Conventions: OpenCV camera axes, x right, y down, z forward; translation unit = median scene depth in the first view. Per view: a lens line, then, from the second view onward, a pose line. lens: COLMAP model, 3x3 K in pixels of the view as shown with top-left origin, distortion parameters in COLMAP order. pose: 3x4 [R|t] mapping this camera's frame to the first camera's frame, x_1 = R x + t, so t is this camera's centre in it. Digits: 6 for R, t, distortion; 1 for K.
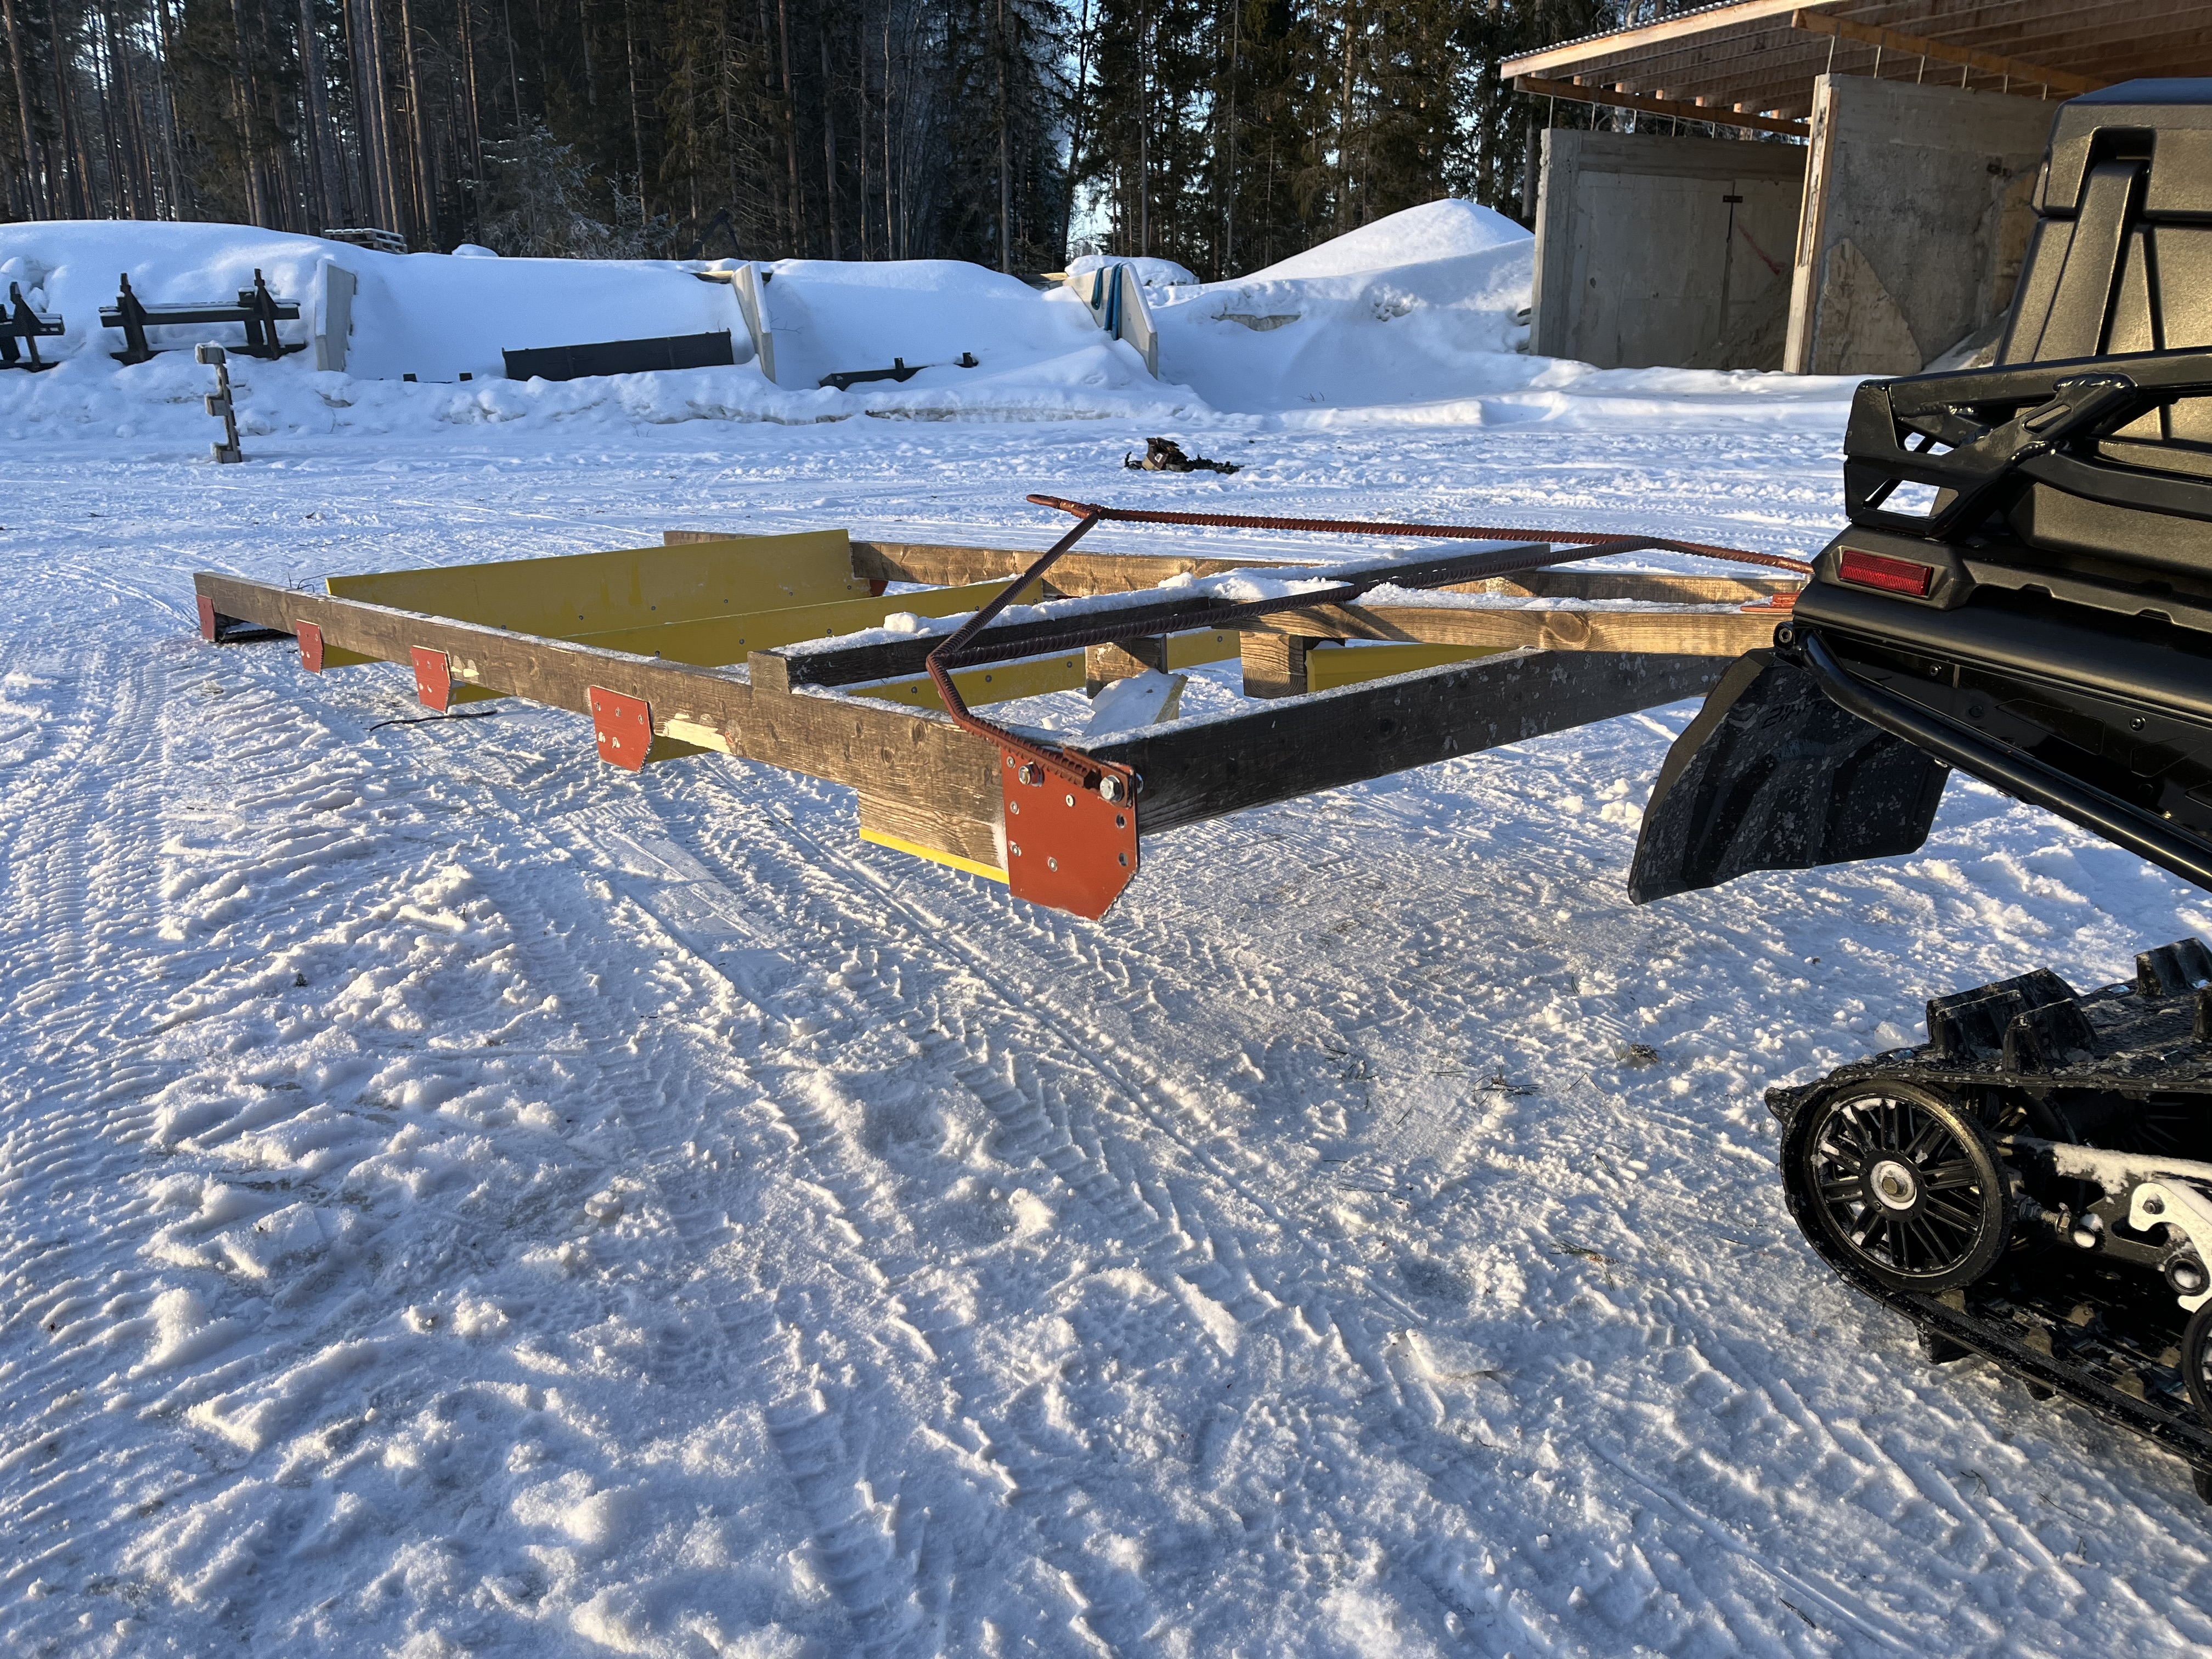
lens RADIAL K [[1752.2, 0, 1100.7], [0, 1752.2, 826.9], [0, 0, 1]] dist [0.066792, -0.099158]
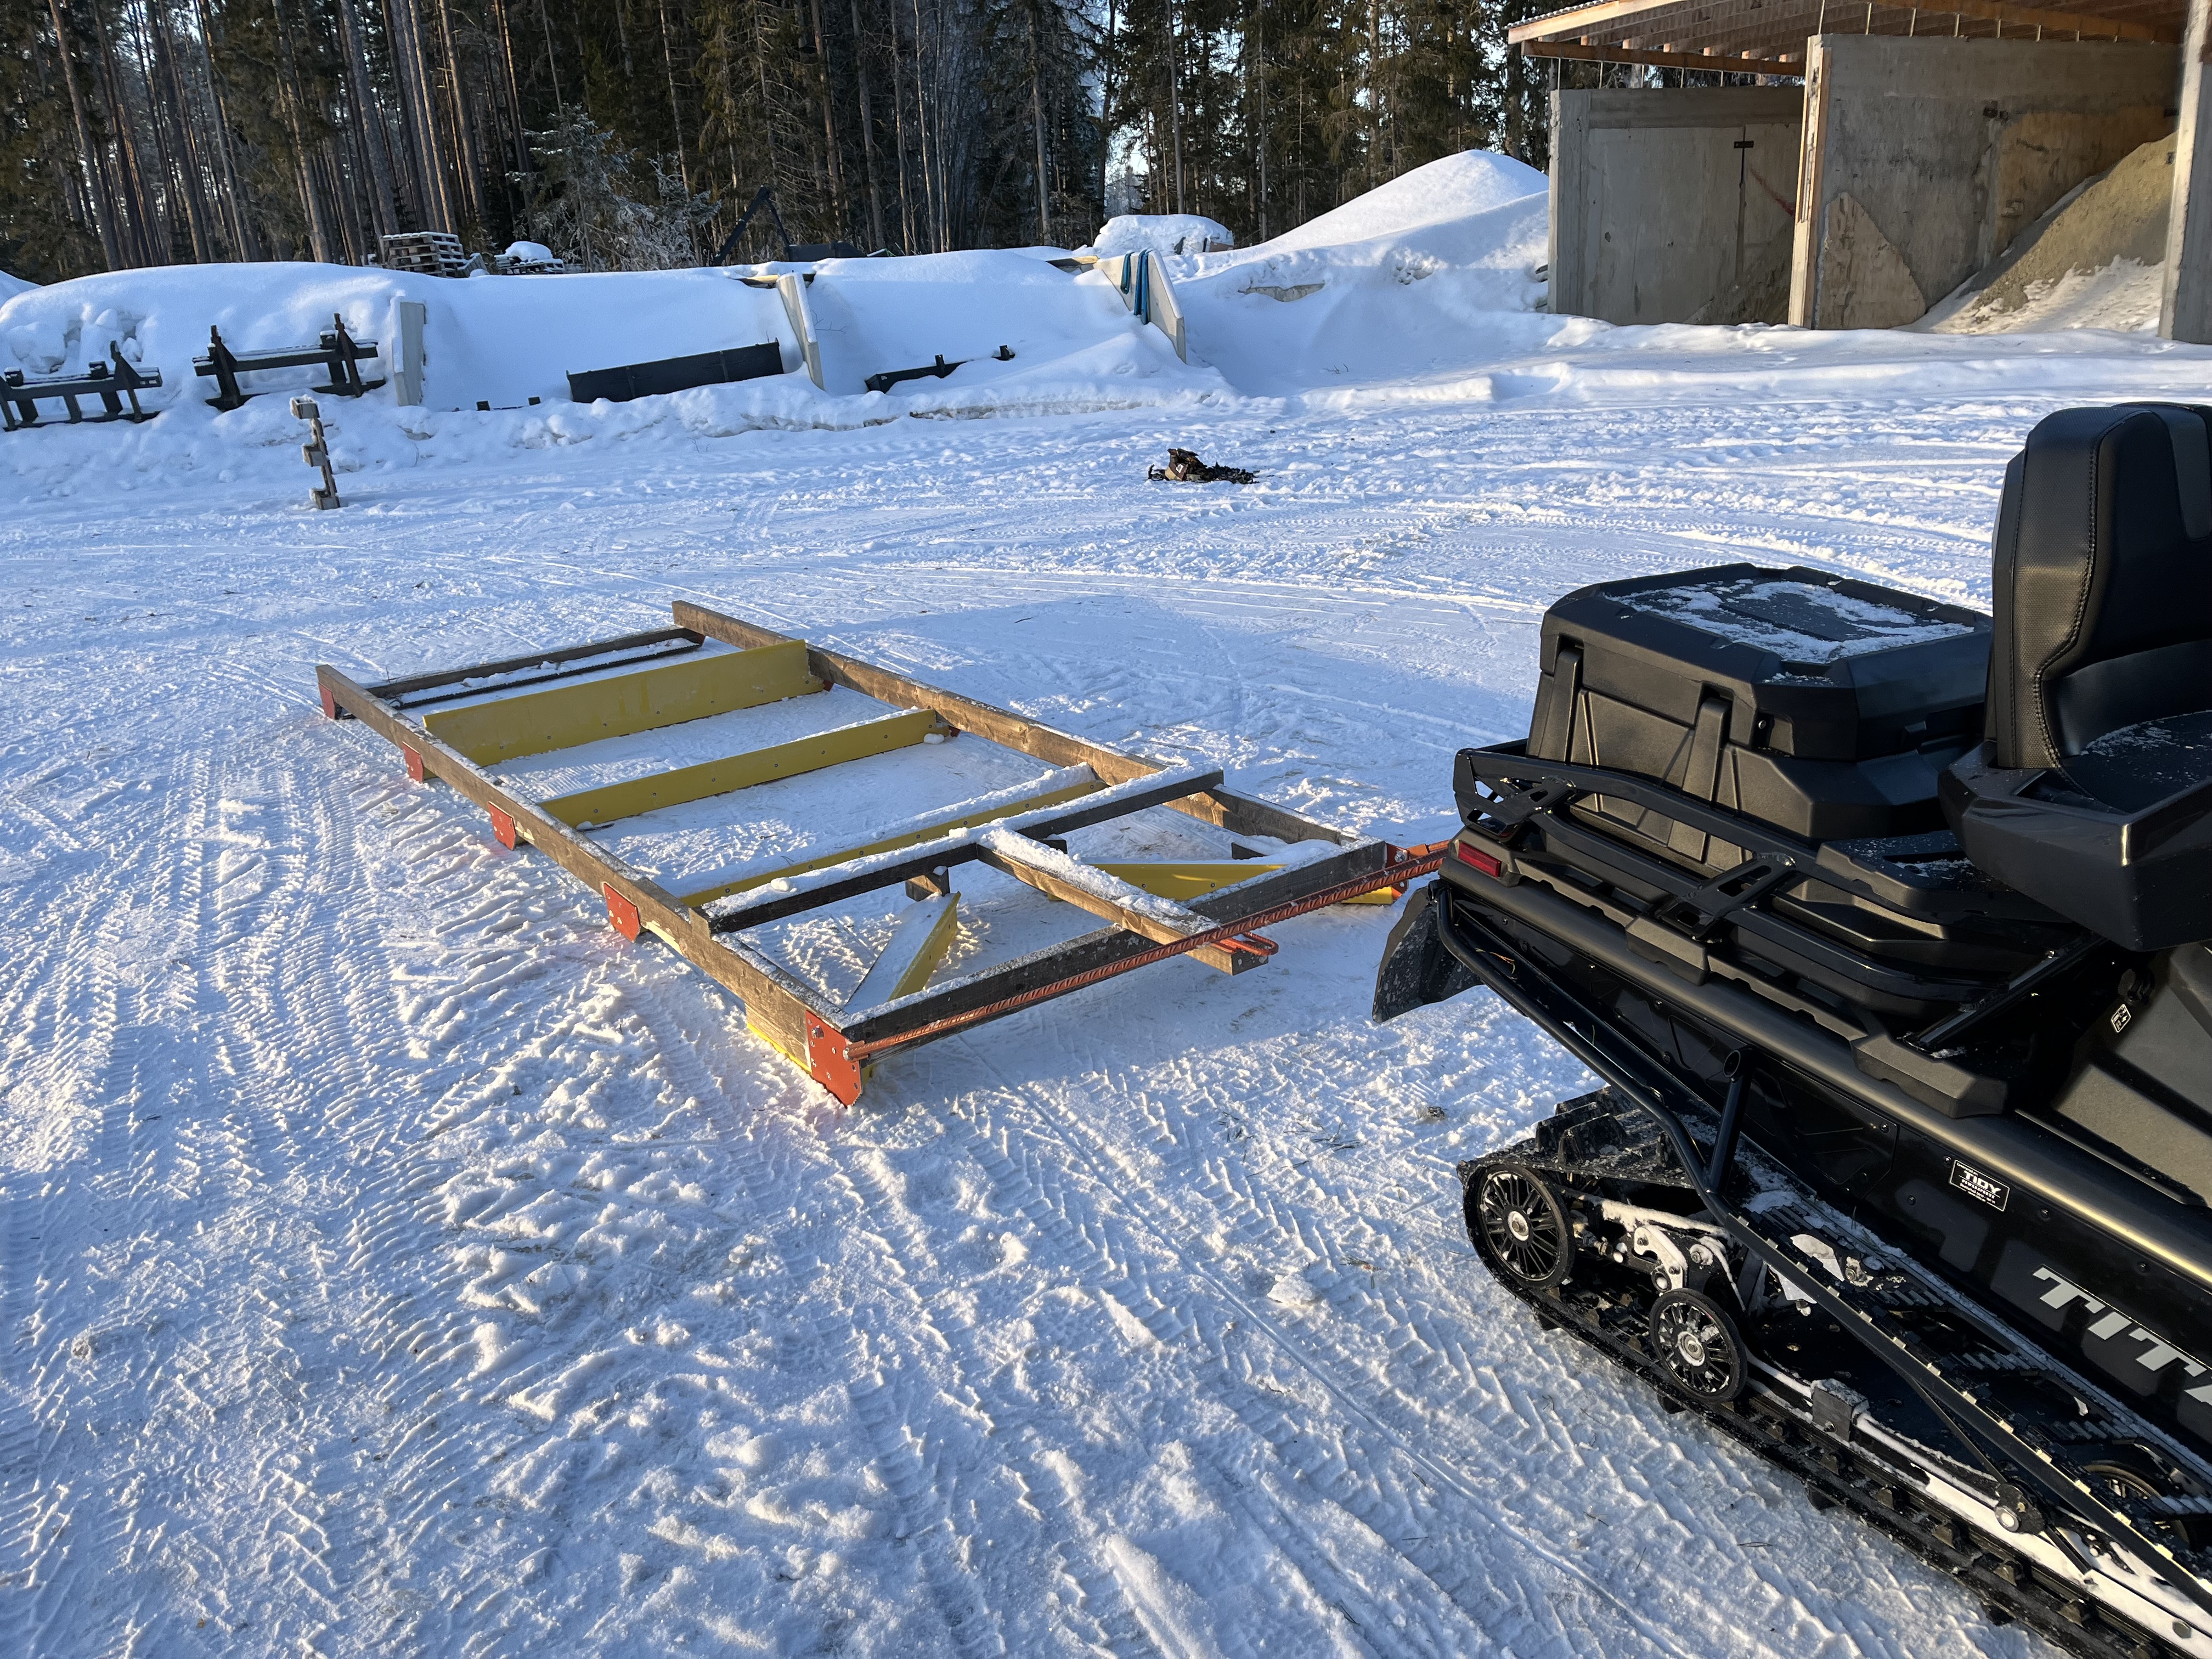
lens RADIAL K [[1752.2, 0, 1125.9], [0, 1752.2, 834.4], [0, 0, 1]] dist [0.066792, -0.099158]
pose [[0.998578, -0.045240, -0.028189, 0.072664], [0.046491, 0.997884, 0.045444, -0.128596], [0.026073, -0.046690, 0.998569, -0.323318]]
